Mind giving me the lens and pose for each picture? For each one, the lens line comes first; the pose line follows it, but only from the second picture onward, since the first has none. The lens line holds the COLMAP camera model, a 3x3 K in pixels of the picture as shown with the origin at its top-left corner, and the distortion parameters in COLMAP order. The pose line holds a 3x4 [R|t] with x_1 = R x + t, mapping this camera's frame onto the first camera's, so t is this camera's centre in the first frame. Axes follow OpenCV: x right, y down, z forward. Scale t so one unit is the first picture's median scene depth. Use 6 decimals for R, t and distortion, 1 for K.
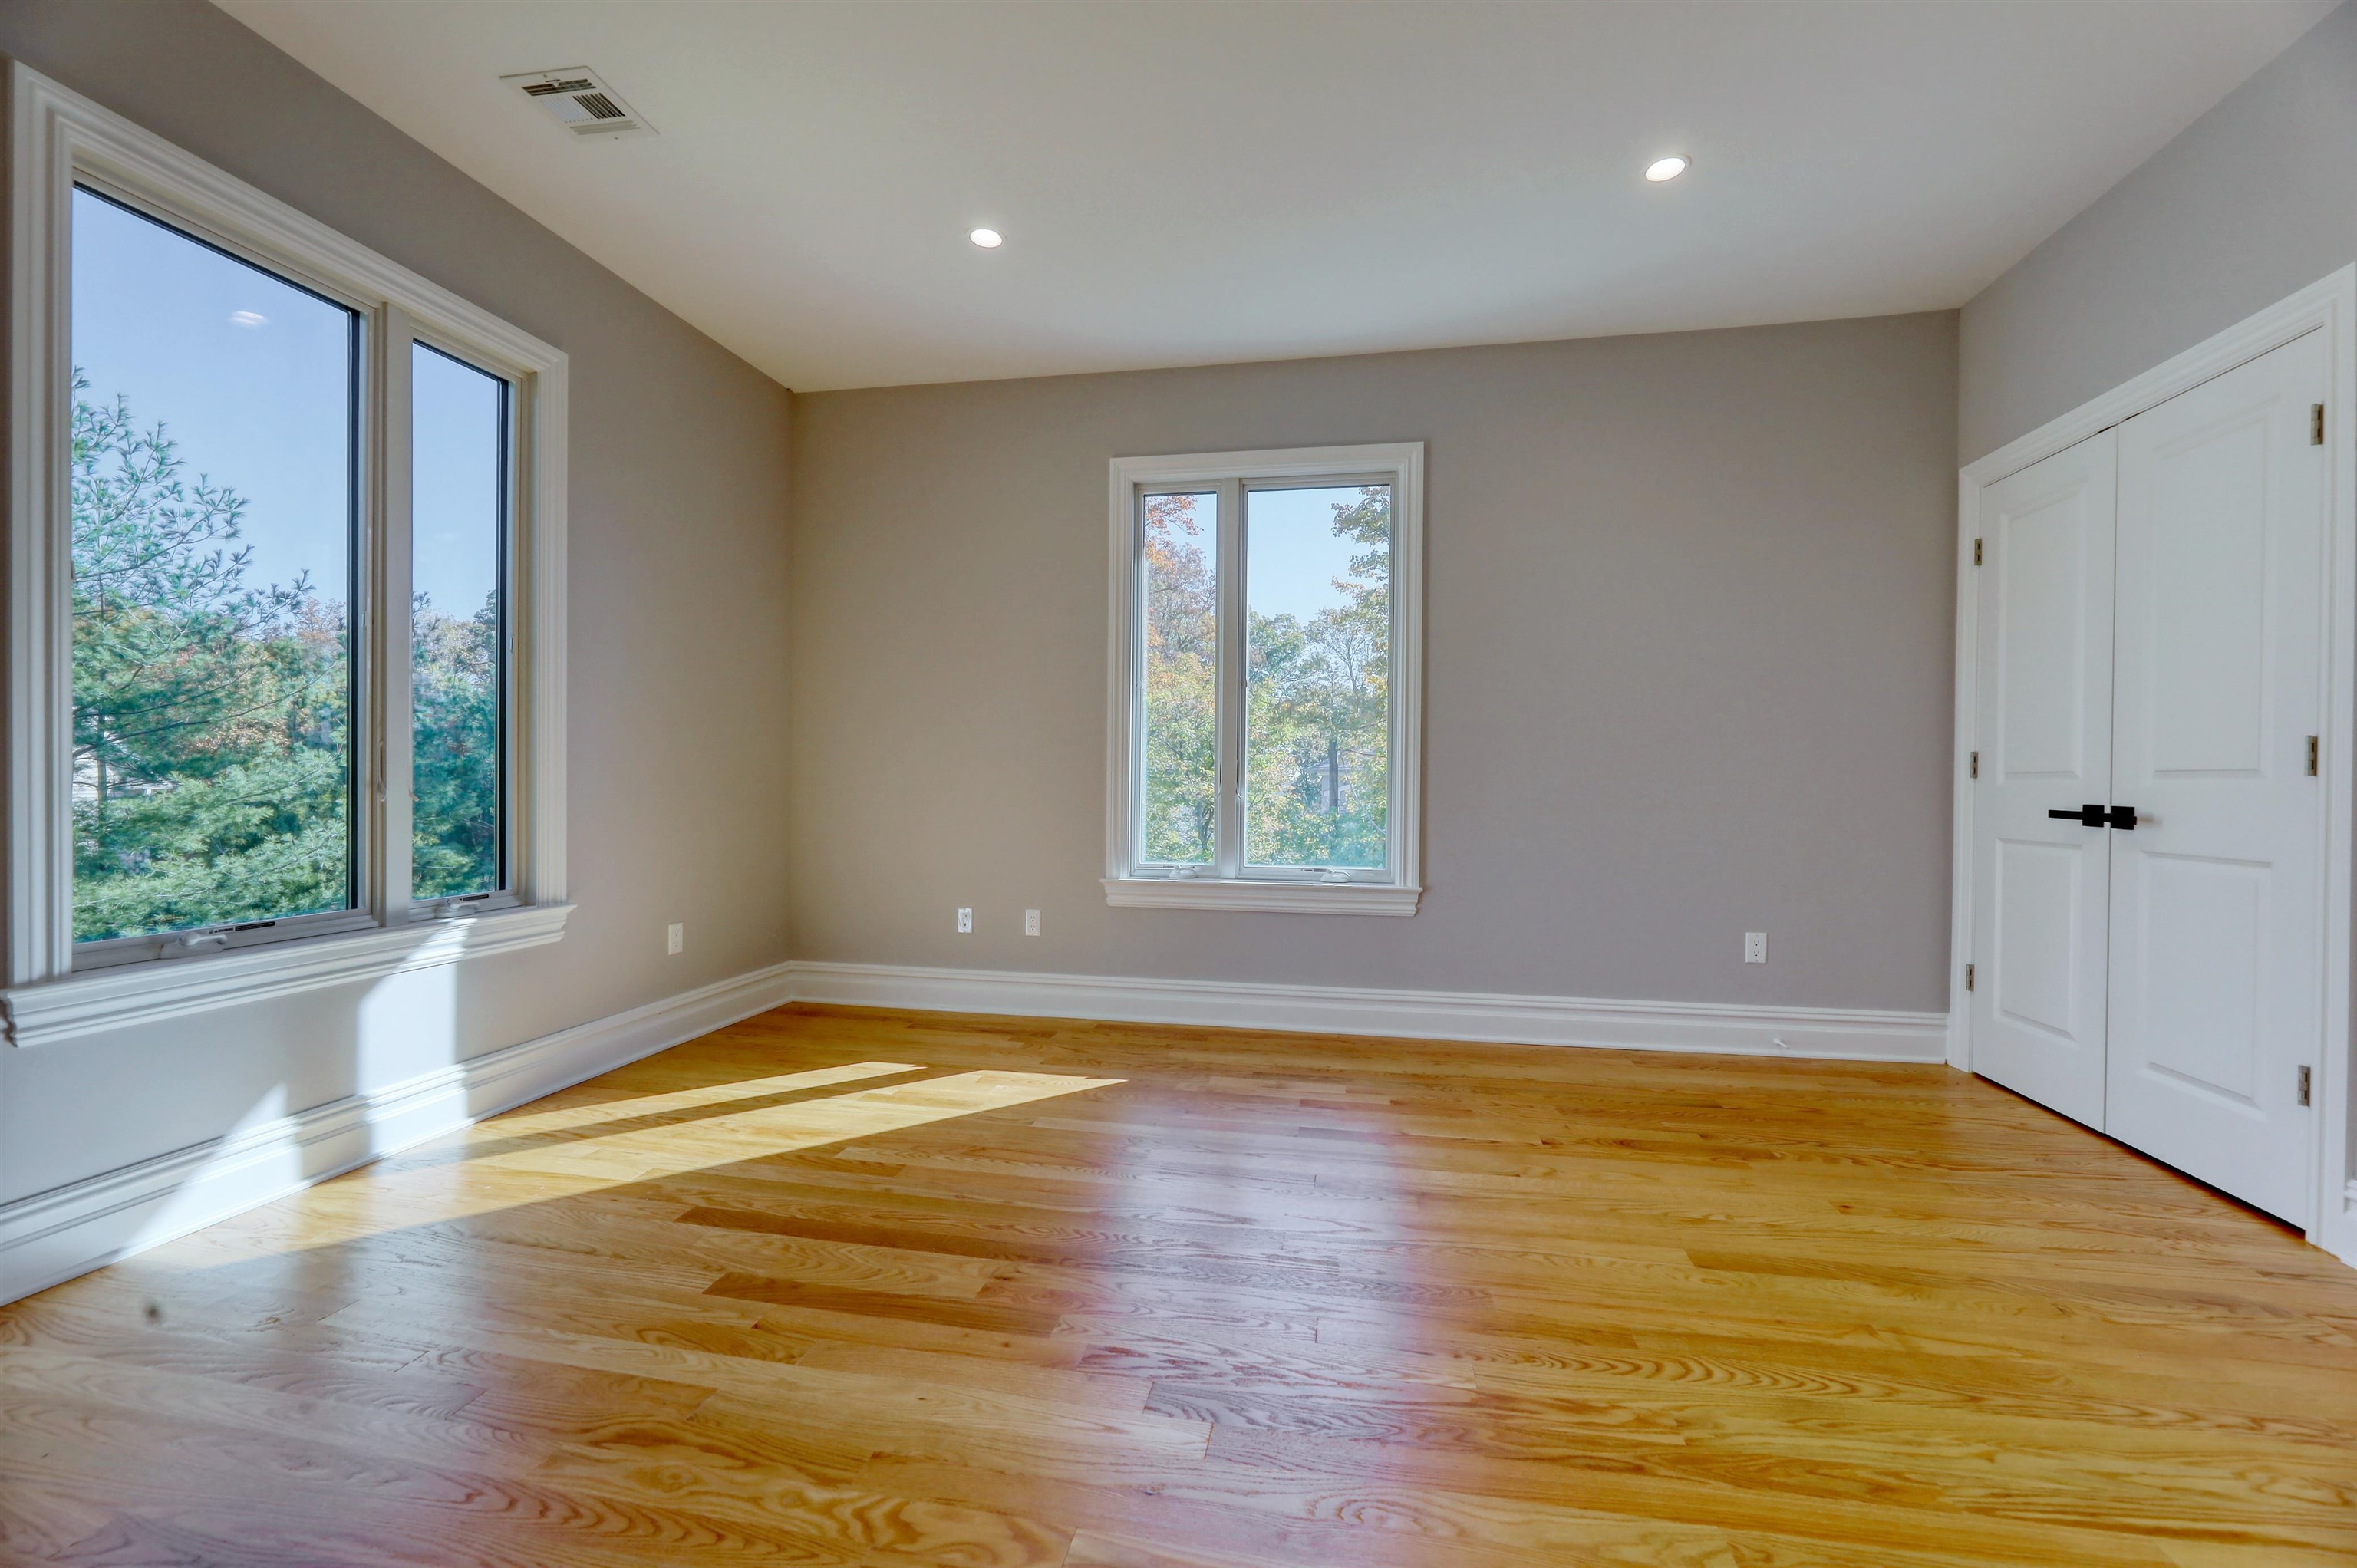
lens RADIAL K [[957.1, 0, 1200.8], [0, 957.1, 781.0], [0, 0, 1]] dist [-0.002129, -0.000145]
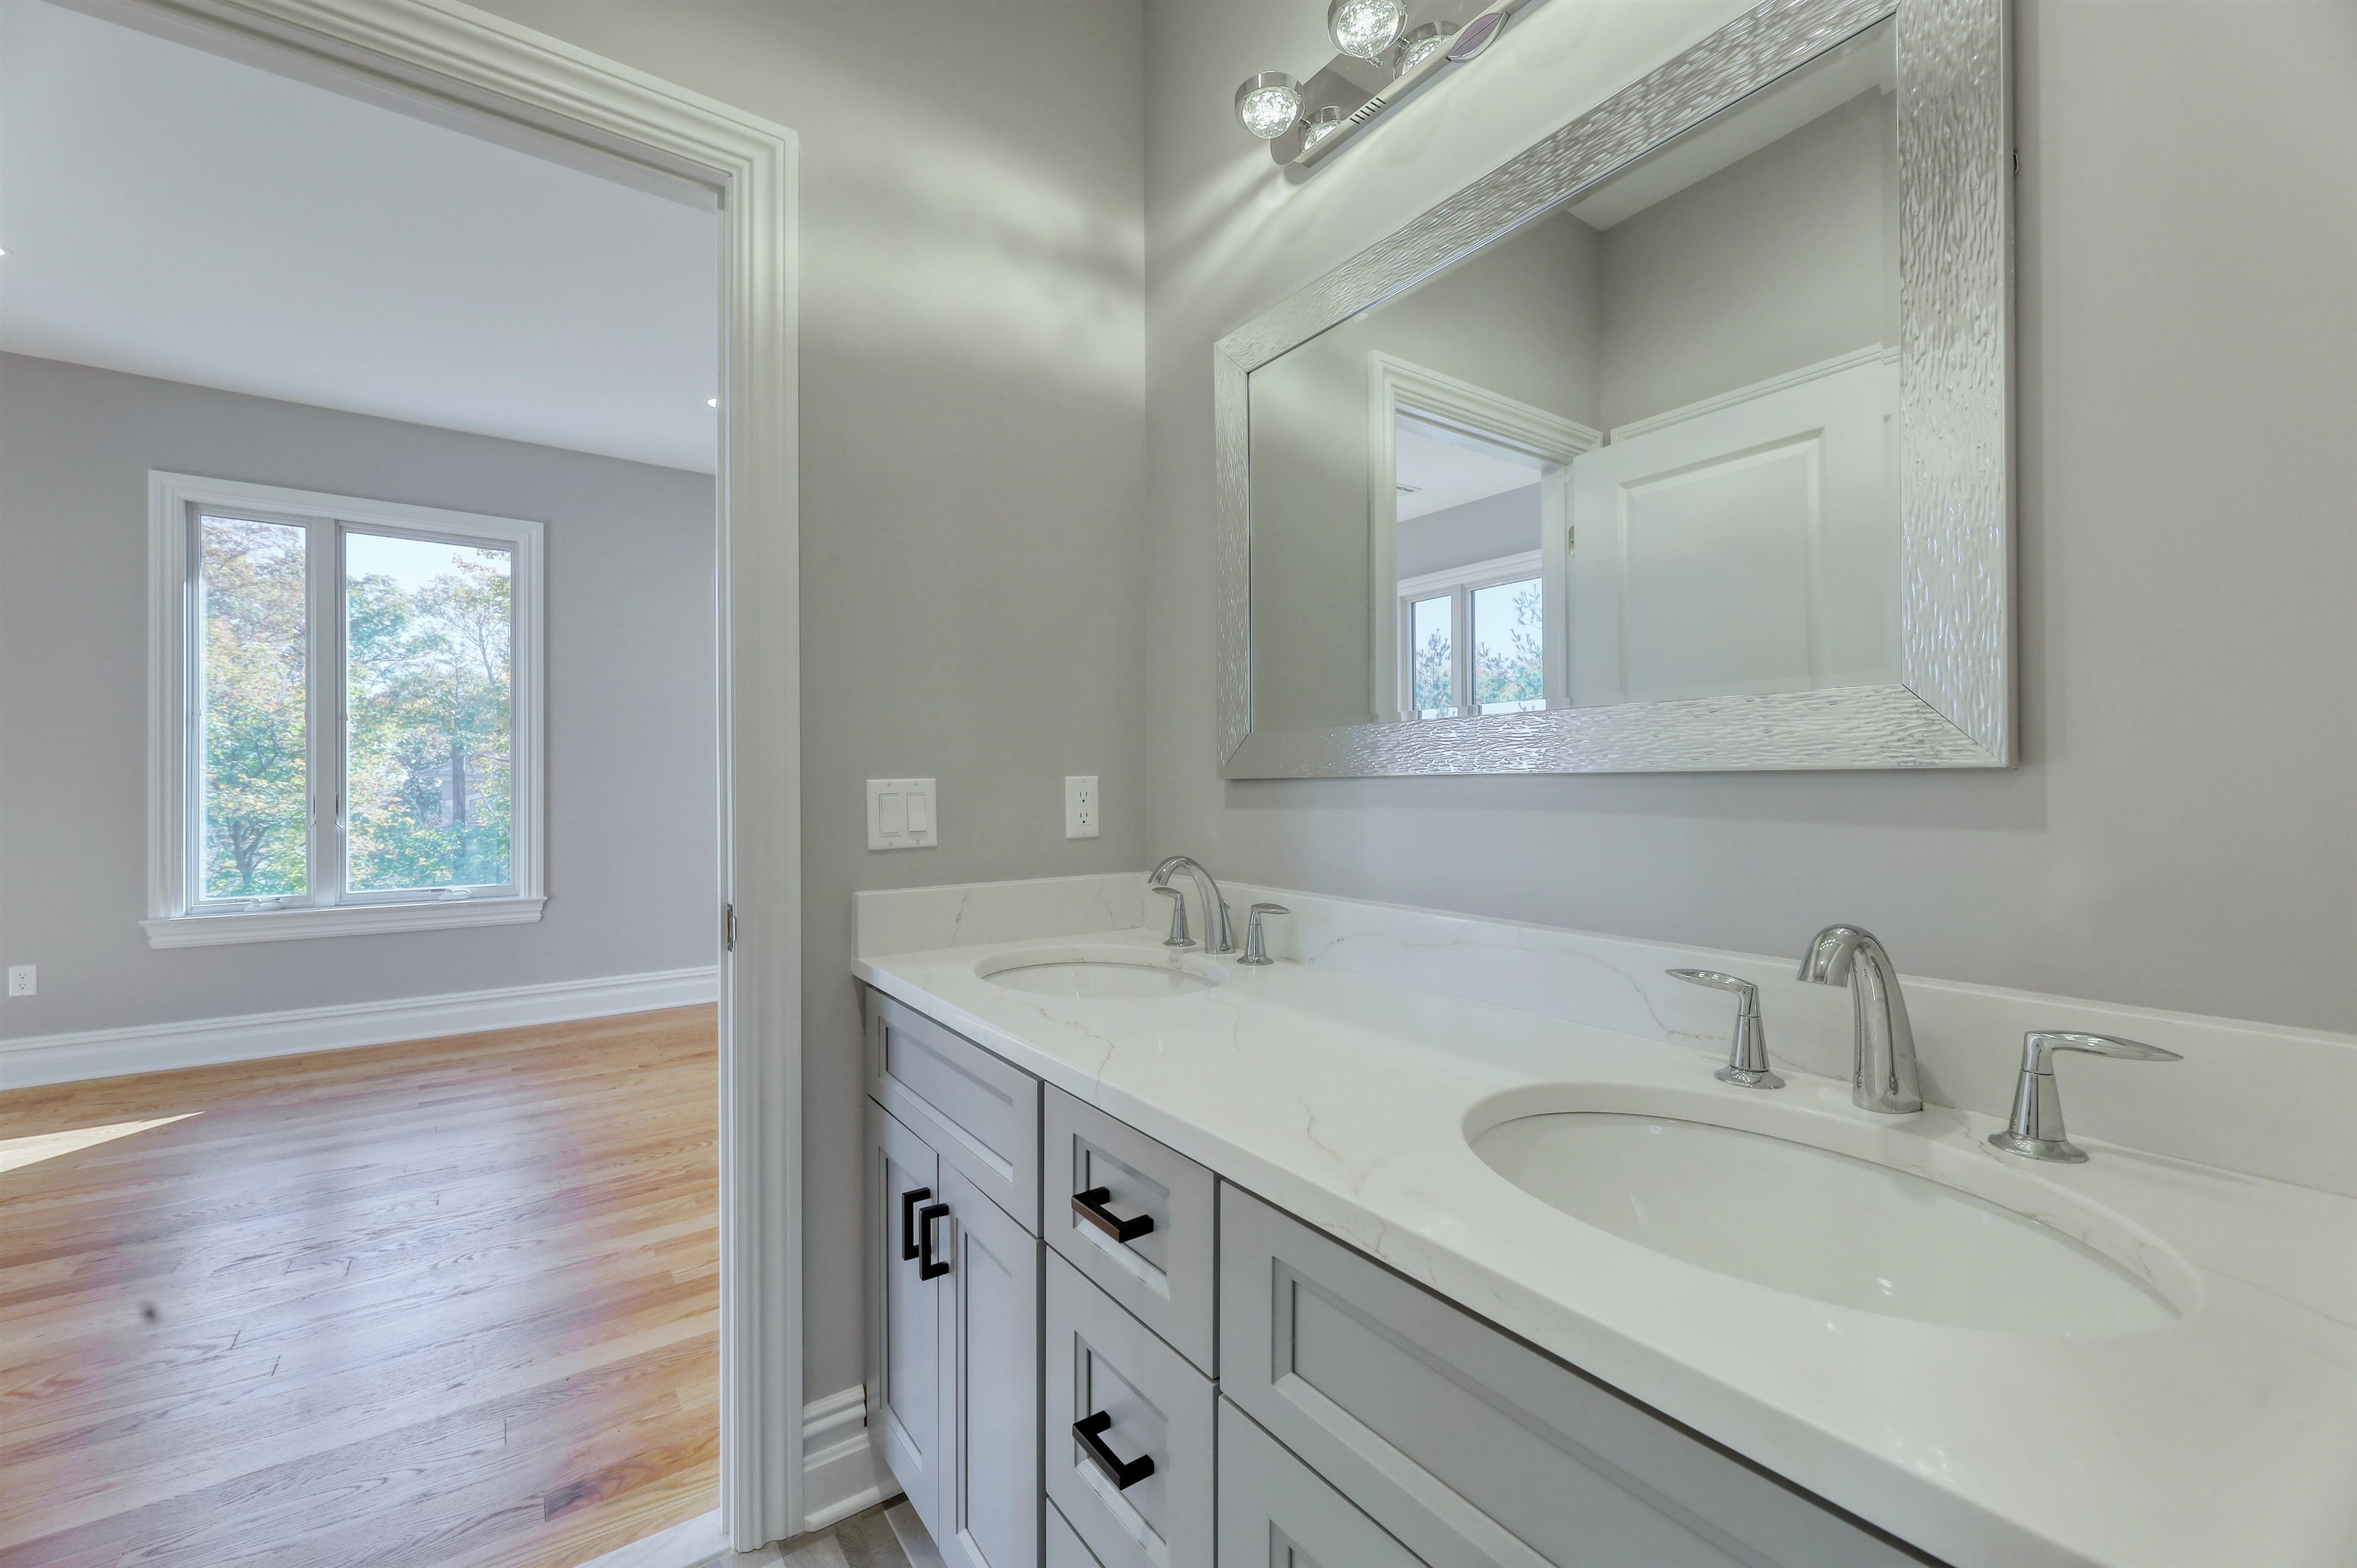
lens RADIAL K [[957.1, 0, 1200.8], [0, 957.1, 781.0], [0, 0, 1]] dist [-0.002129, -0.000145]
pose [[0.699130, -0.009530, 0.714931, -0.058060], [0.009056, 0.999949, 0.004474, -0.036177], [-0.714937, 0.003346, 0.699180, -0.490703]]
